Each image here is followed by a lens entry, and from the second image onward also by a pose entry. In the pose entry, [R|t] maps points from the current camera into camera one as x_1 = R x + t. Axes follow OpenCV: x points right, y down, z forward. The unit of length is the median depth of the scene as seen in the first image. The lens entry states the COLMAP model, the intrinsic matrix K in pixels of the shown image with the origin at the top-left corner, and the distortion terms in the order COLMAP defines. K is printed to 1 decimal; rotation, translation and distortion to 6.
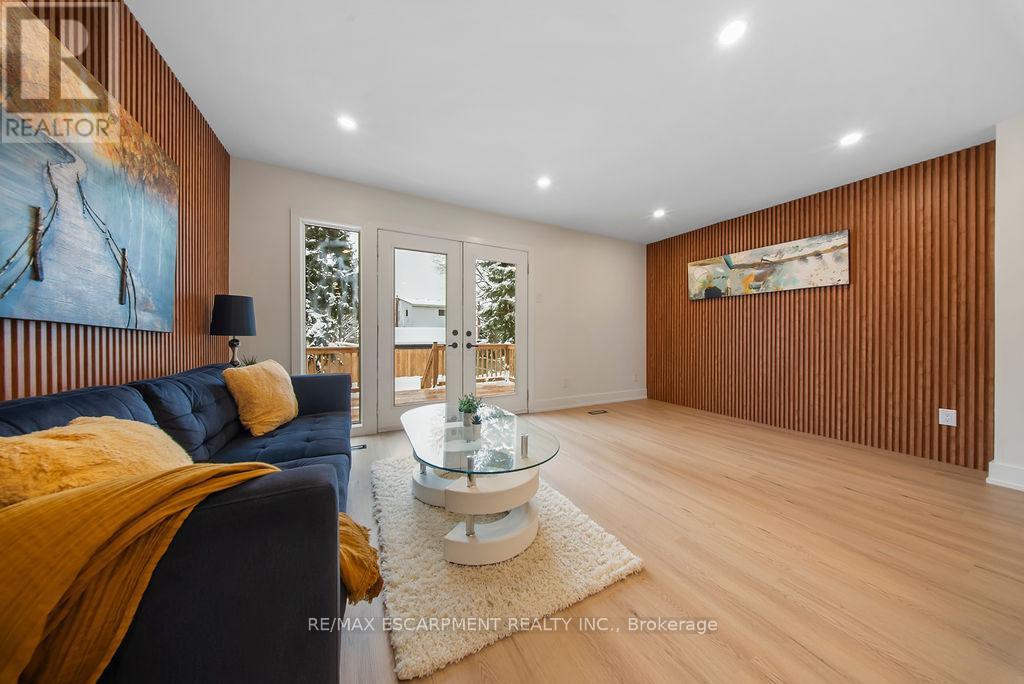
lens RADIAL K [[311.1, 0, 514.3], [0, 311.1, 339.0], [0, 0, 1]] dist [-0.005822, -0.000682]
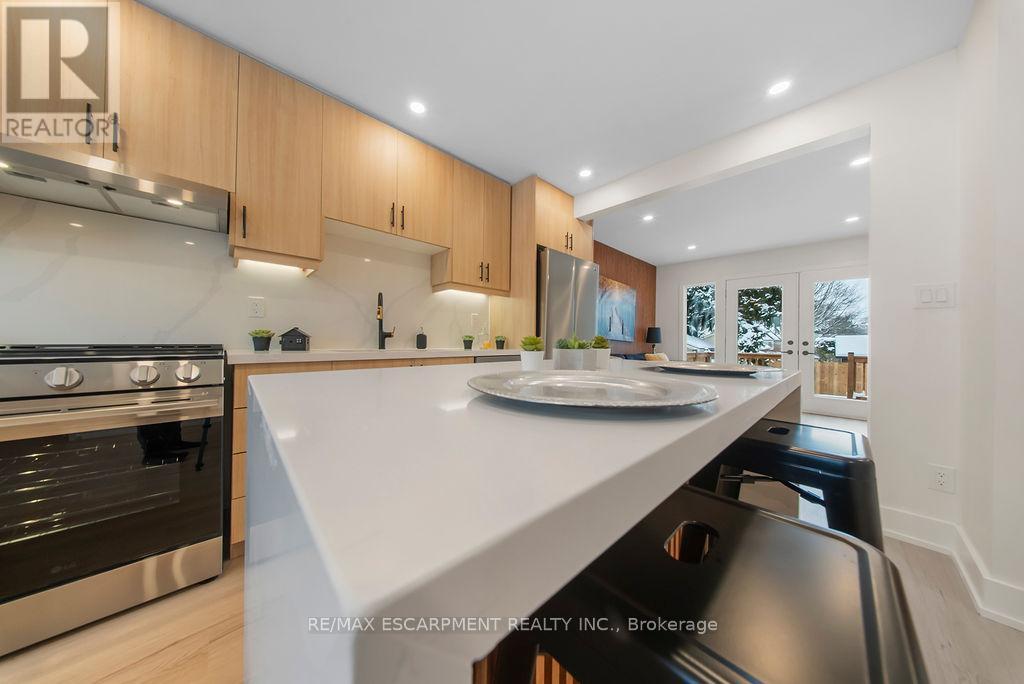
lens RADIAL K [[311.1, 0, 510.6], [0, 311.1, 343.2], [0, 0, 1]] dist [-0.005822, -0.000682]
pose [[0.283345, 0.010375, -0.958962, 0.662972], [-0.022913, 0.999729, 0.004046, 0.003331], [0.958744, 0.020826, 0.283506, -0.464760]]
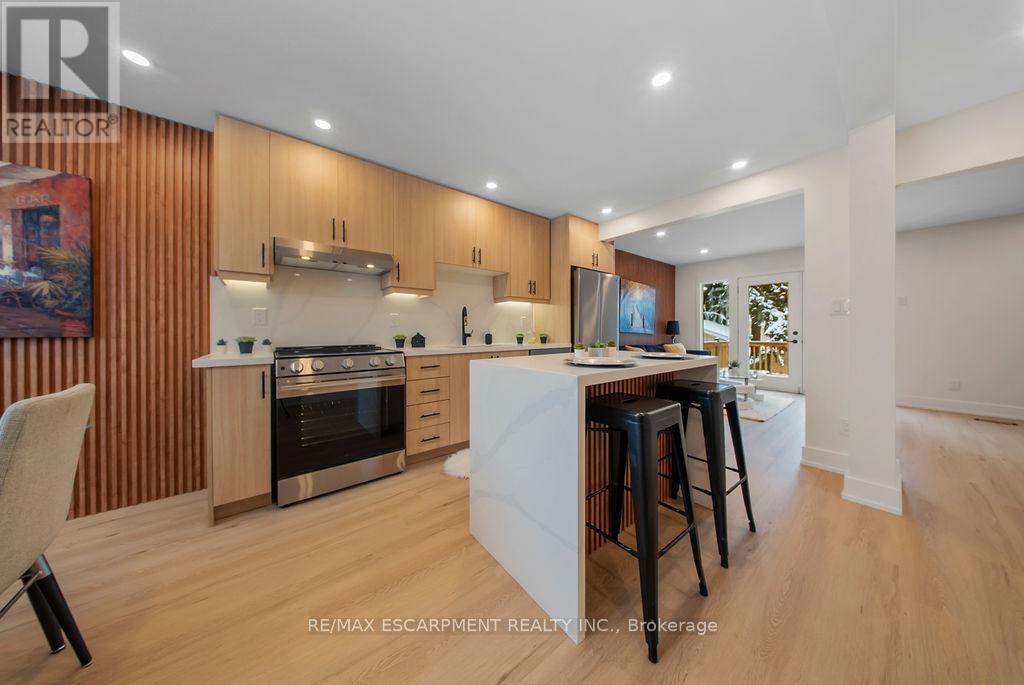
lens RADIAL K [[311.1, 0, 513.4], [0, 311.1, 336.1], [0, 0, 1]] dist [-0.005822, -0.000682]
pose [[0.209368, 0.013240, -0.977747, 0.883069], [-0.006520, 0.999905, 0.012144, -0.013241], [0.977815, 0.003832, 0.209435, -0.575593]]
